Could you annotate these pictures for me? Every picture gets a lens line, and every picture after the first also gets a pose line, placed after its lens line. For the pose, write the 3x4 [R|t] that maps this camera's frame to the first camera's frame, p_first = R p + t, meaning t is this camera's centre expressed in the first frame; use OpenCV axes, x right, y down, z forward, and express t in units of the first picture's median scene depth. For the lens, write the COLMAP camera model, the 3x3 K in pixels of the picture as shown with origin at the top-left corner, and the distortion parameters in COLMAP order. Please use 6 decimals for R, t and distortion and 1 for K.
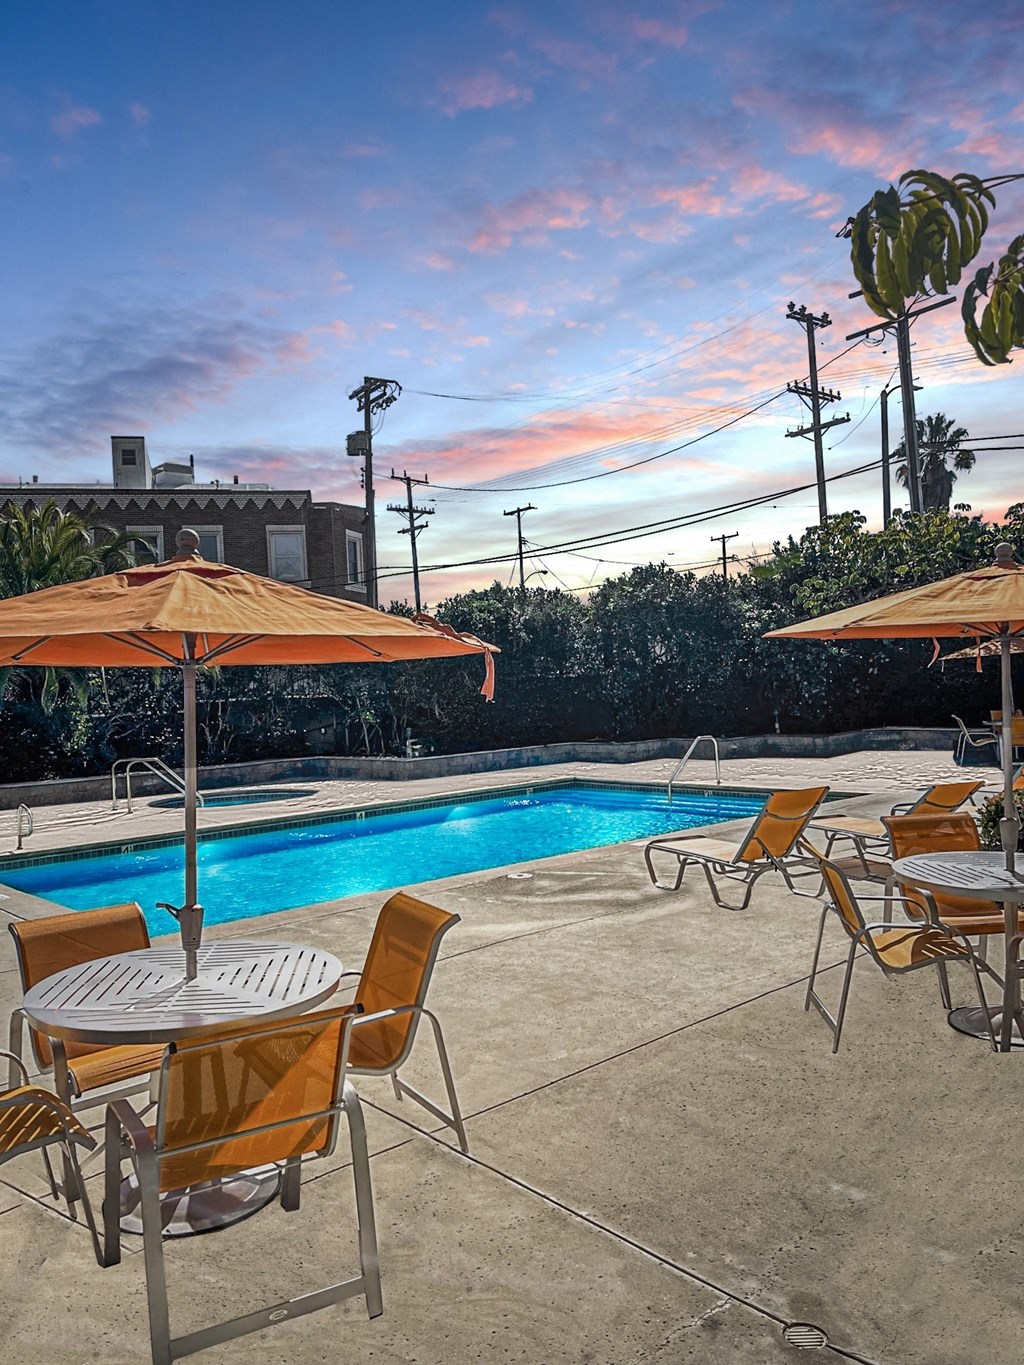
lens RADIAL K [[1022.7, 0, 512.0], [0, 1022.7, 682.5], [0, 0, 1]] dist [0.084631, -0.112976]
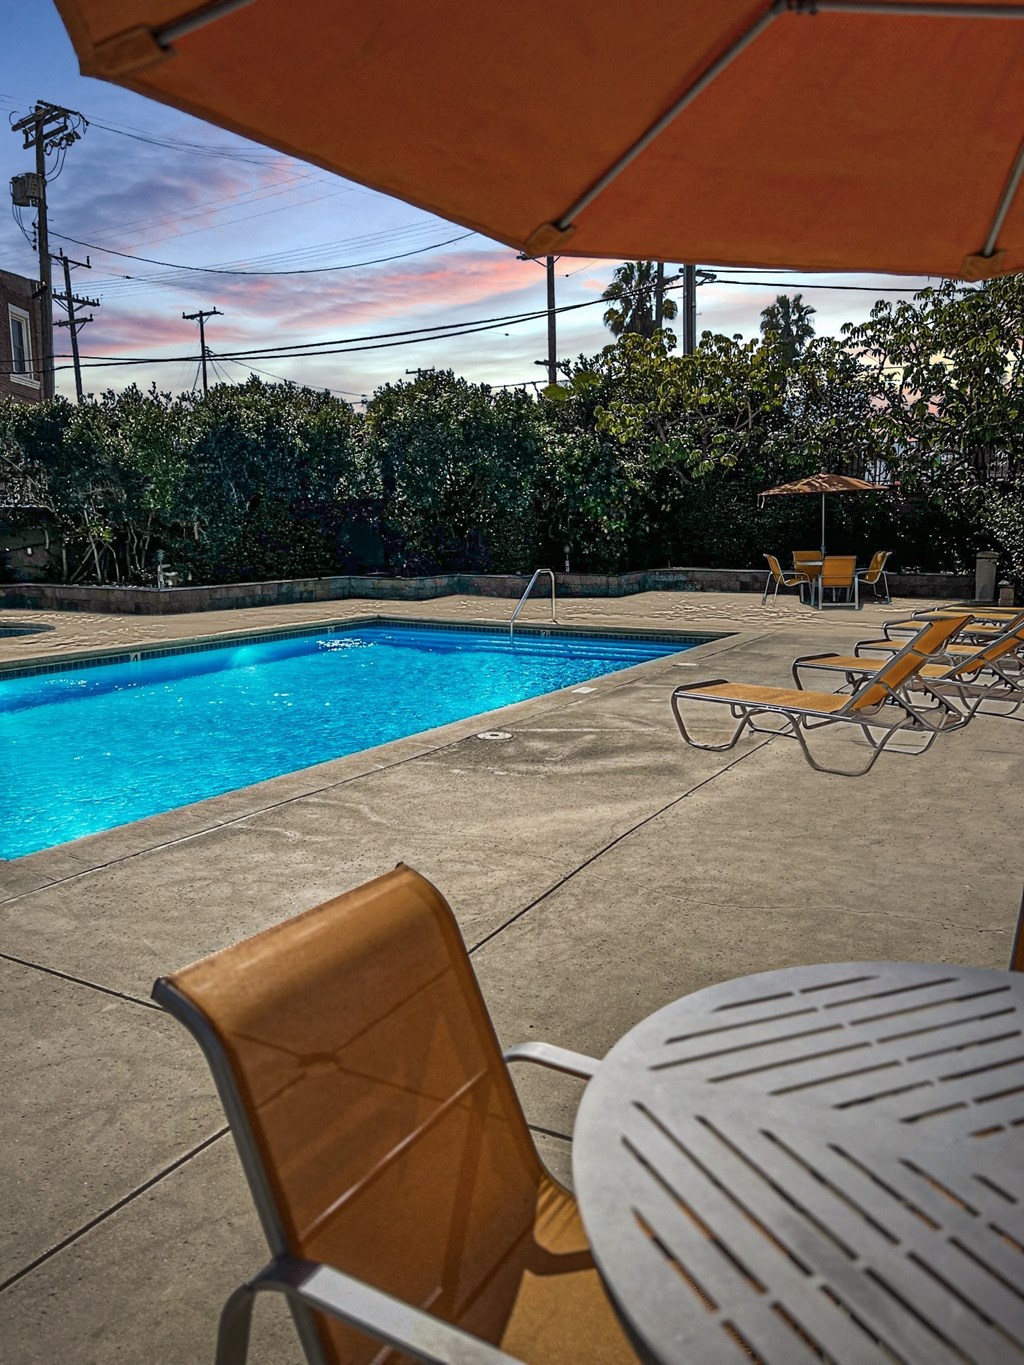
lens RADIAL K [[1022.7, 0, 512.0], [0, 1022.7, 682.5], [0, 0, 1]] dist [0.084631, -0.112976]
pose [[0.945912, -0.008149, 0.324321, -0.094724], [-0.039830, 0.989205, 0.141022, 0.020511], [-0.321969, -0.146312, 0.935376, 0.135157]]
